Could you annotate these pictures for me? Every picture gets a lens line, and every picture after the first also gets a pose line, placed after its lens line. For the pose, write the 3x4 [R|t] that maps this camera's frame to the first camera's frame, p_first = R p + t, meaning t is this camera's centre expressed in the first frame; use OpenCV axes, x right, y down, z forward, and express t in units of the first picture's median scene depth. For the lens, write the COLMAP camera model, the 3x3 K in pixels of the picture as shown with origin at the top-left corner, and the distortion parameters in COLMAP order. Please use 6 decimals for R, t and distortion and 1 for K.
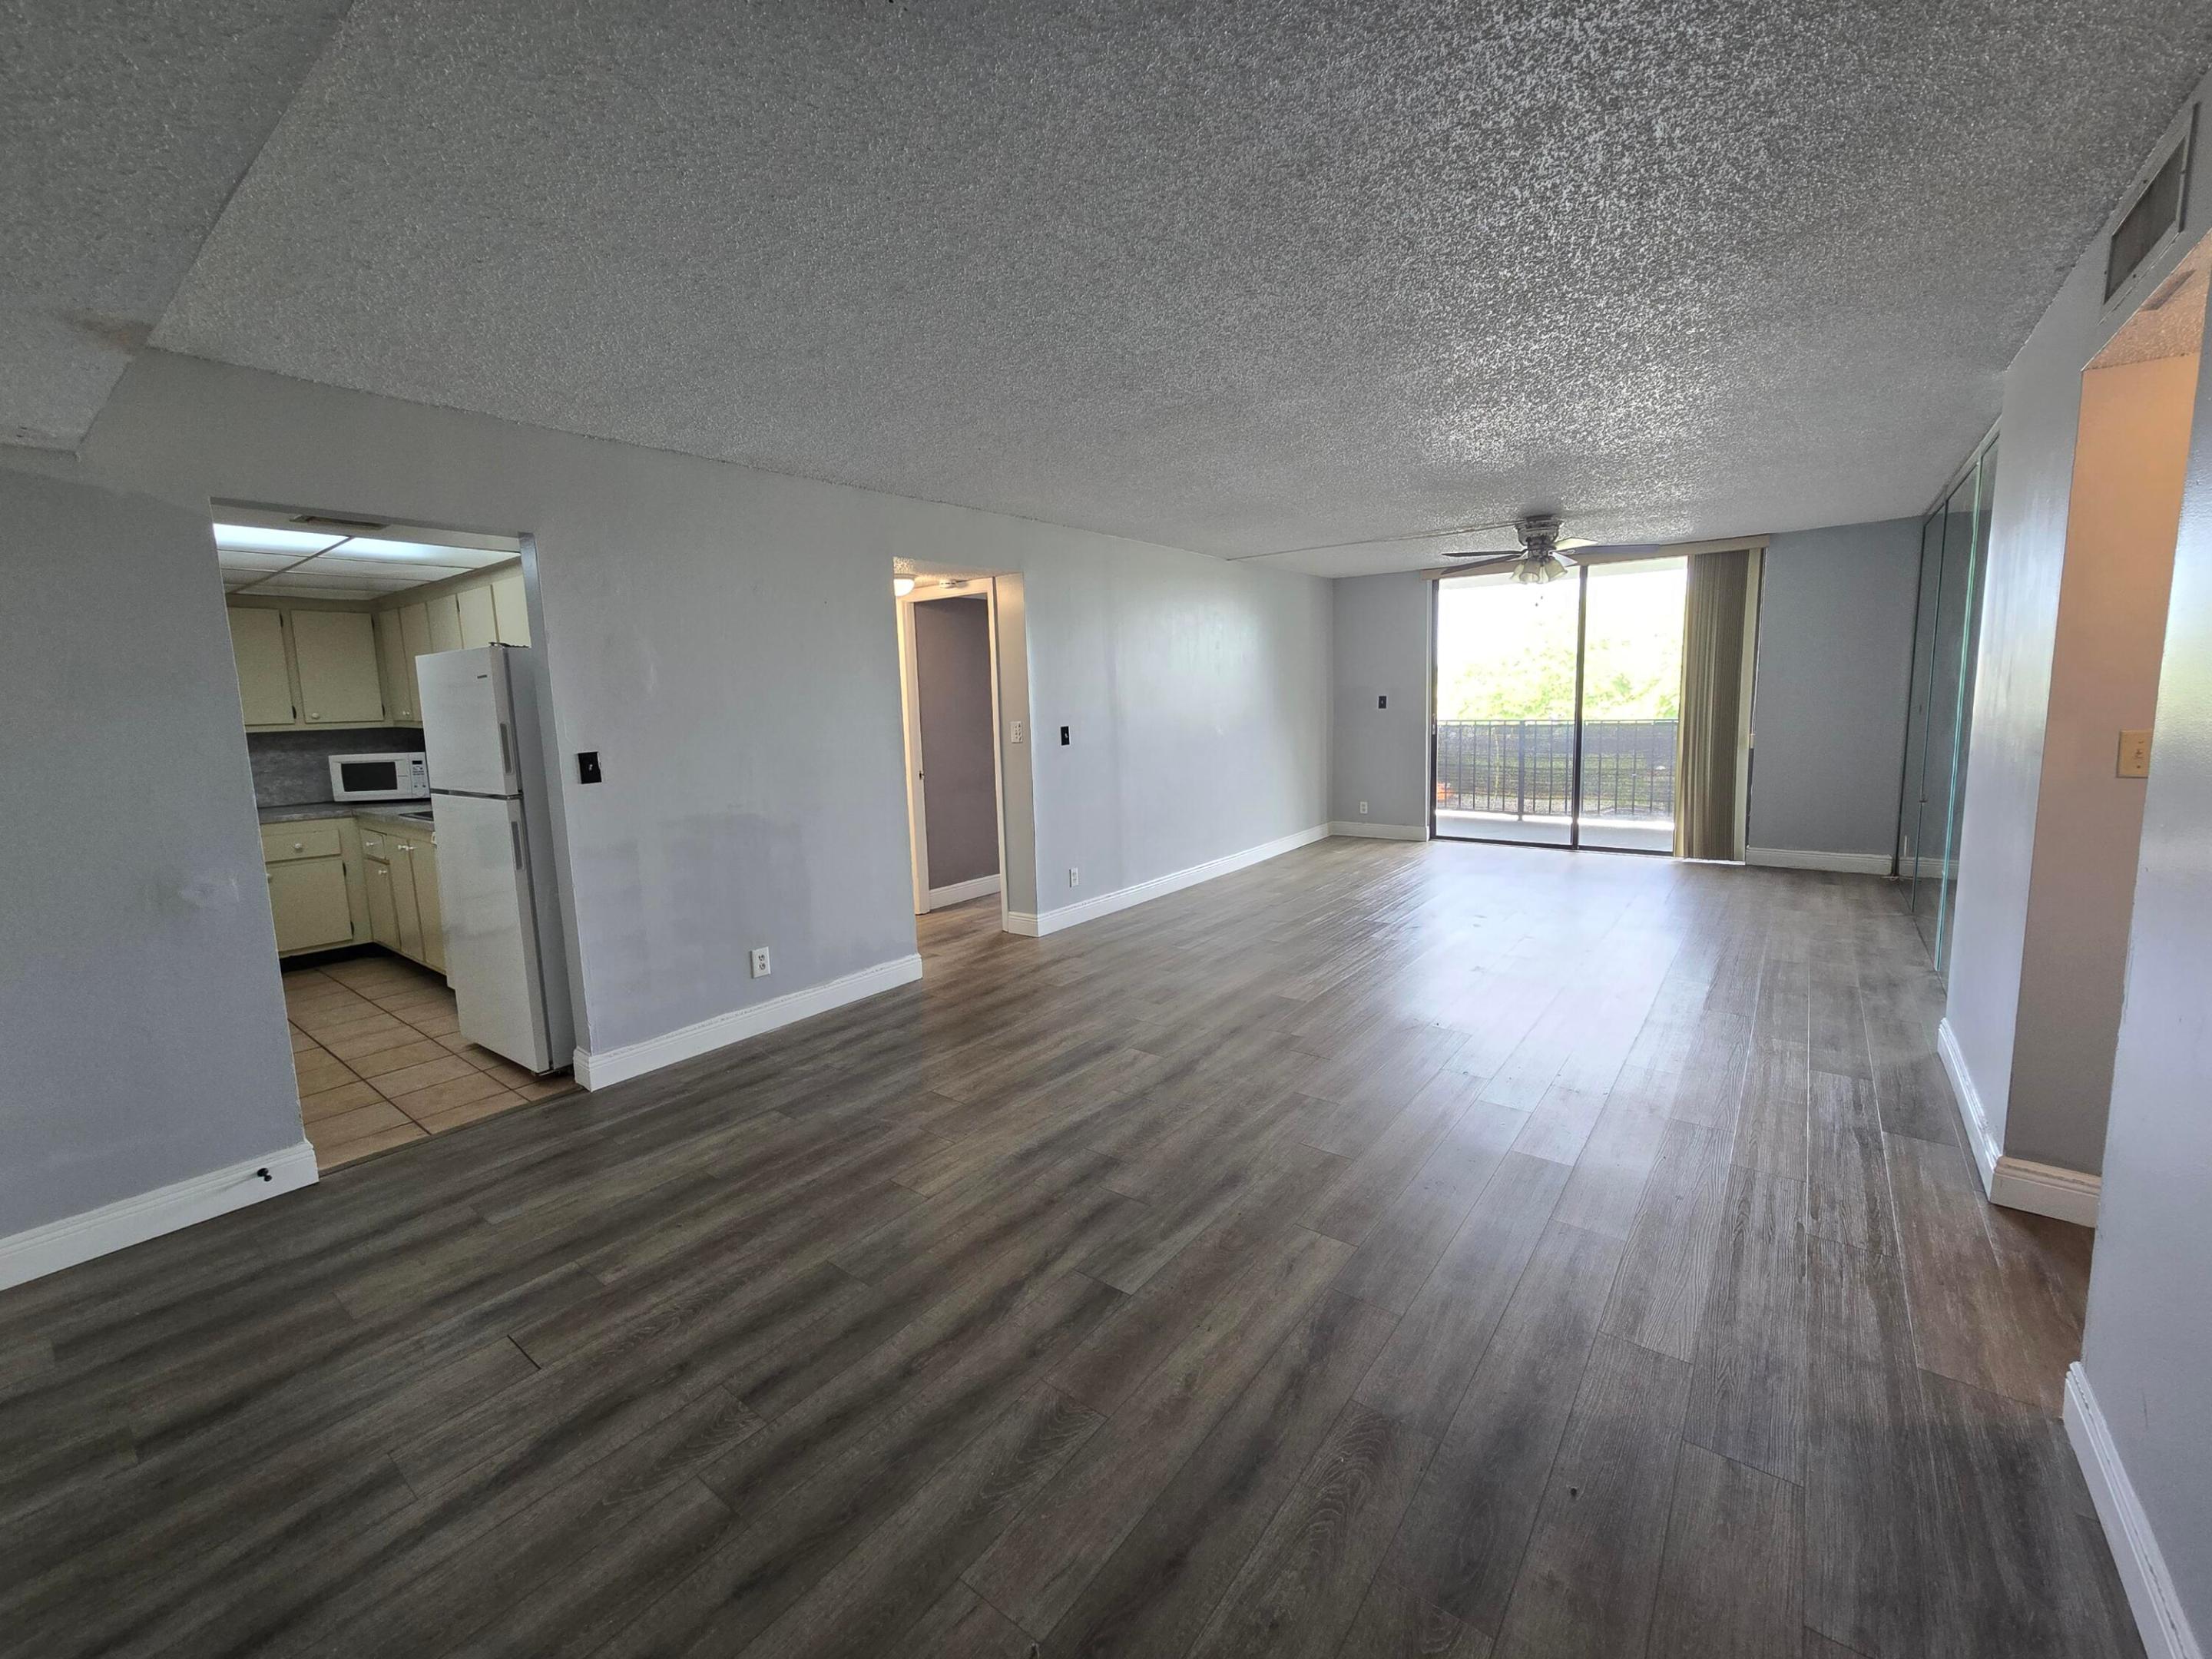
lens RADIAL K [[921.6, 0, 1110.6], [0, 921.6, 817.2], [0, 0, 1]] dist [-0.002086, 0.000712]
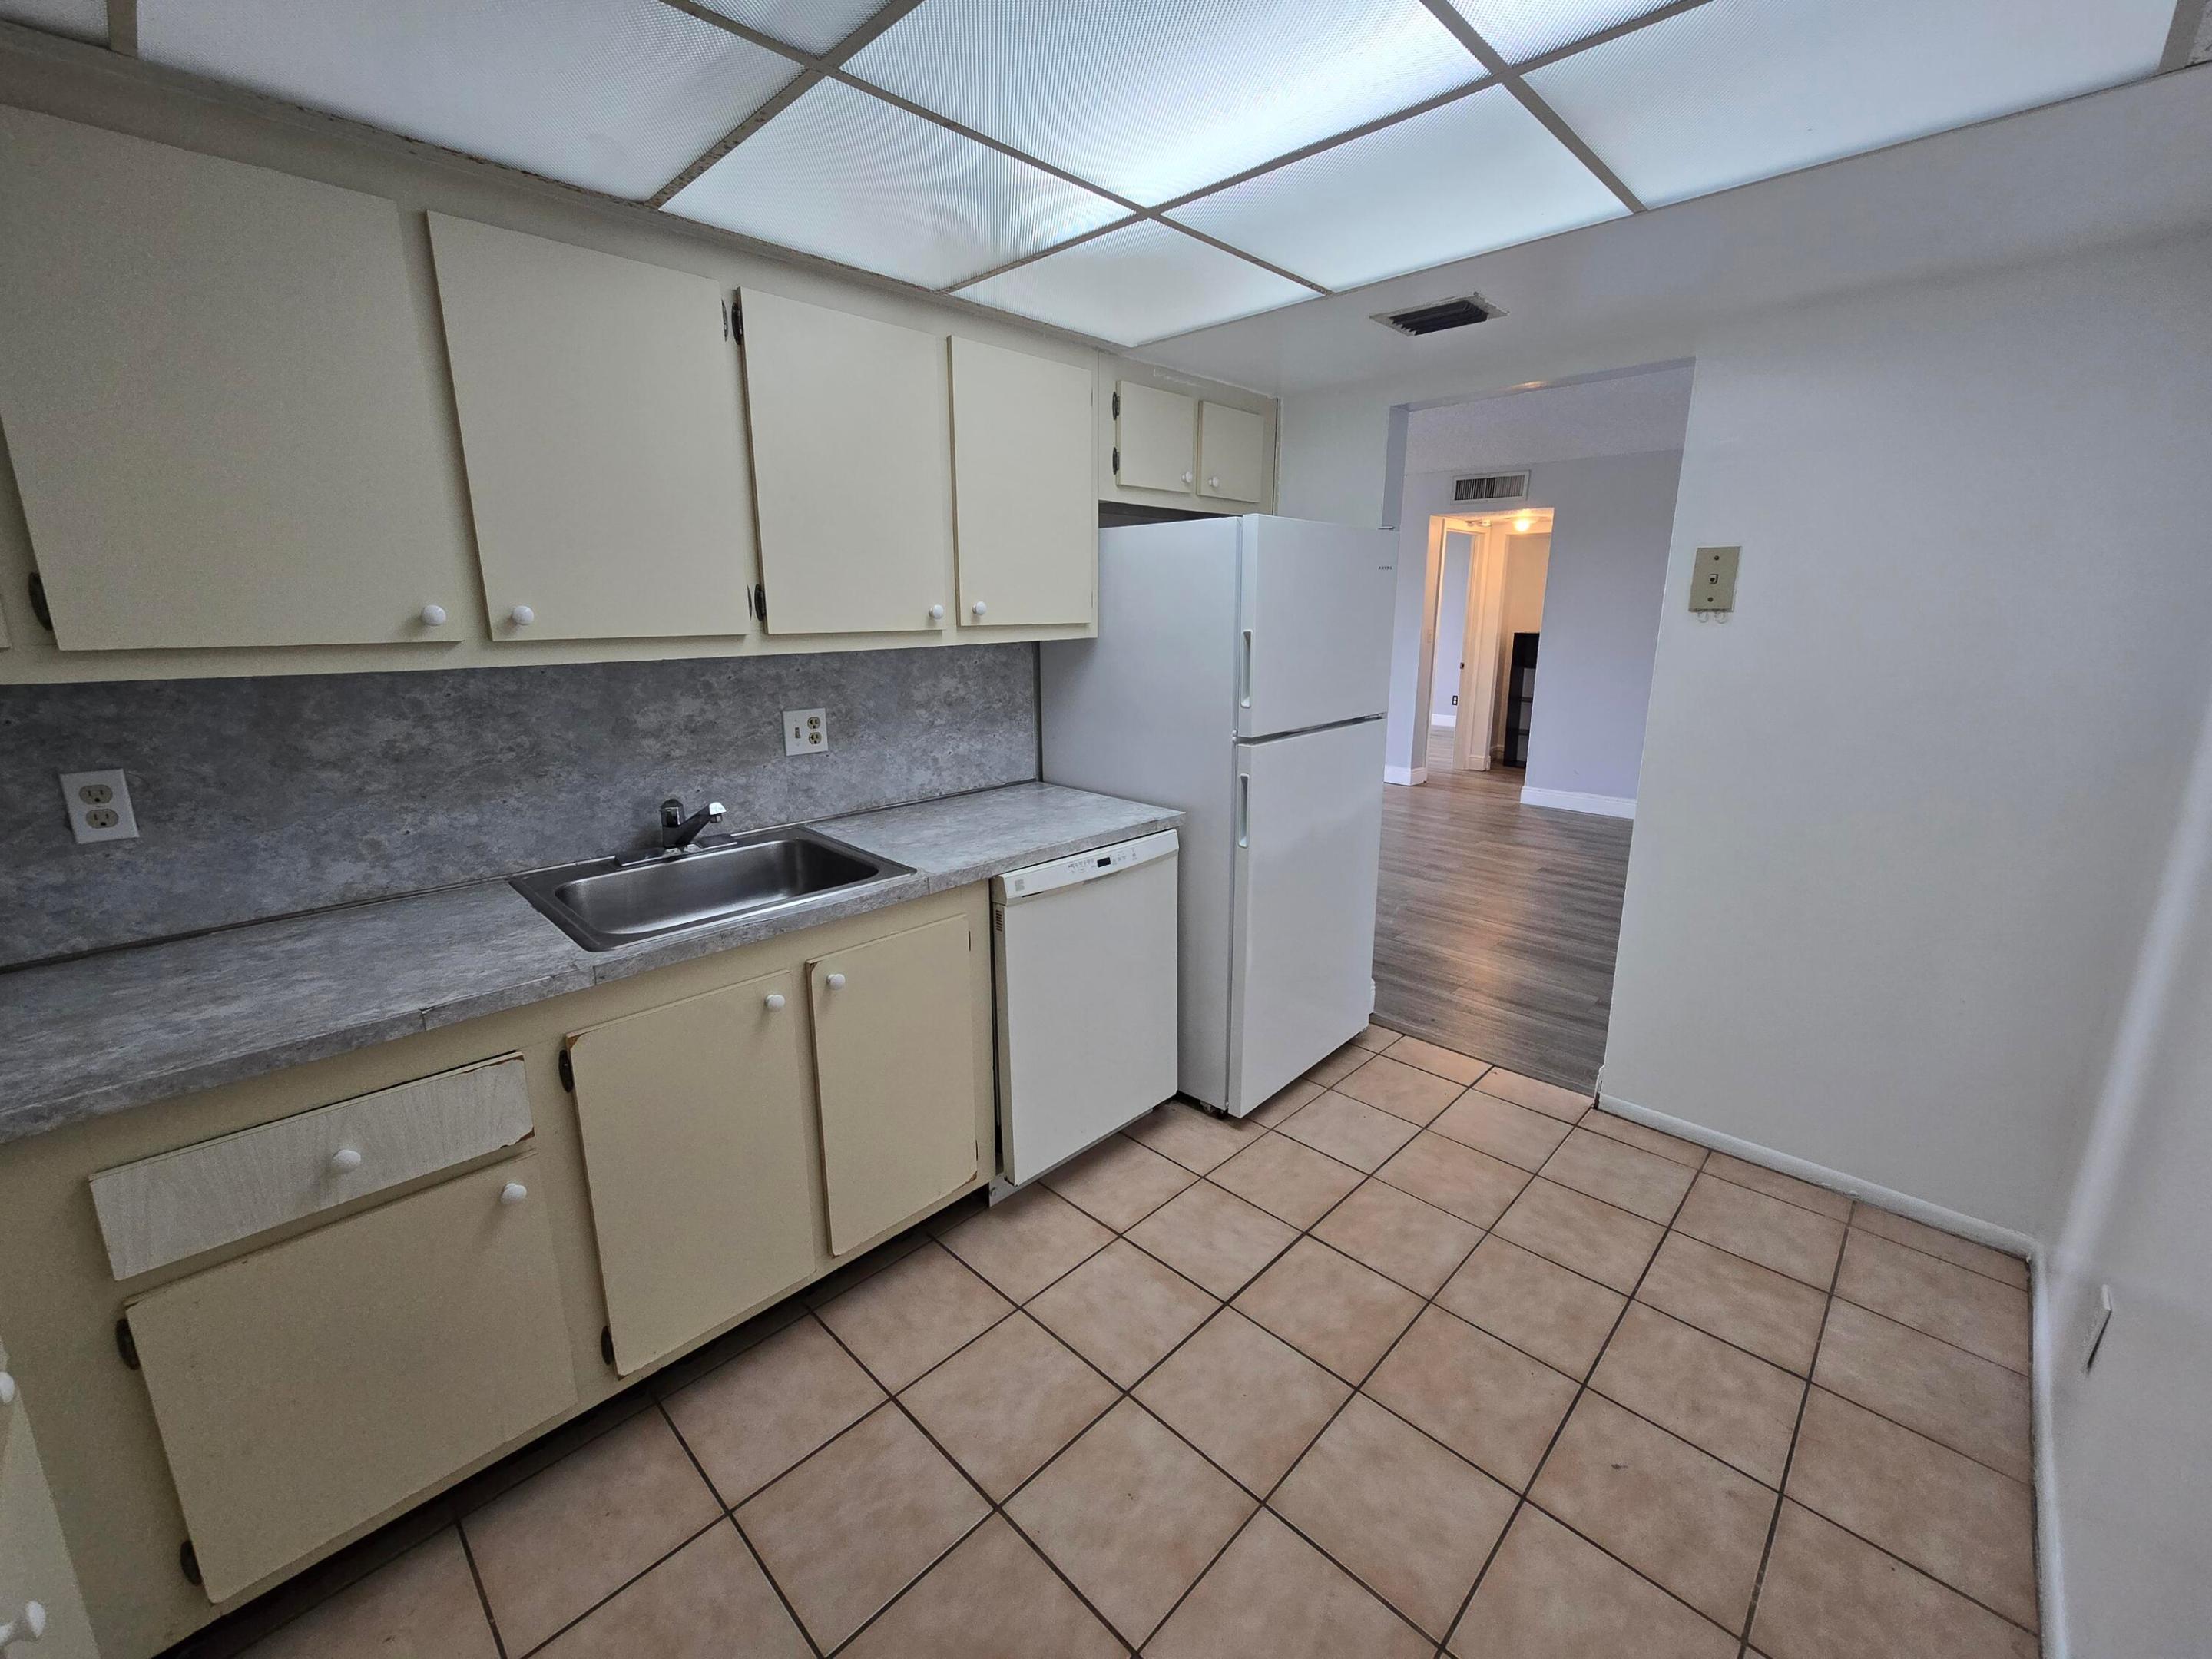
lens RADIAL K [[921.6, 0, 1110.6], [0, 921.6, 817.2], [0, 0, 1]] dist [-0.002086, 0.000712]
pose [[0.096522, -0.192464, 0.976545, -1.767895], [0.127793, 0.975402, 0.179608, -0.132441], [-0.987093, 0.107460, 0.118743, 1.337868]]
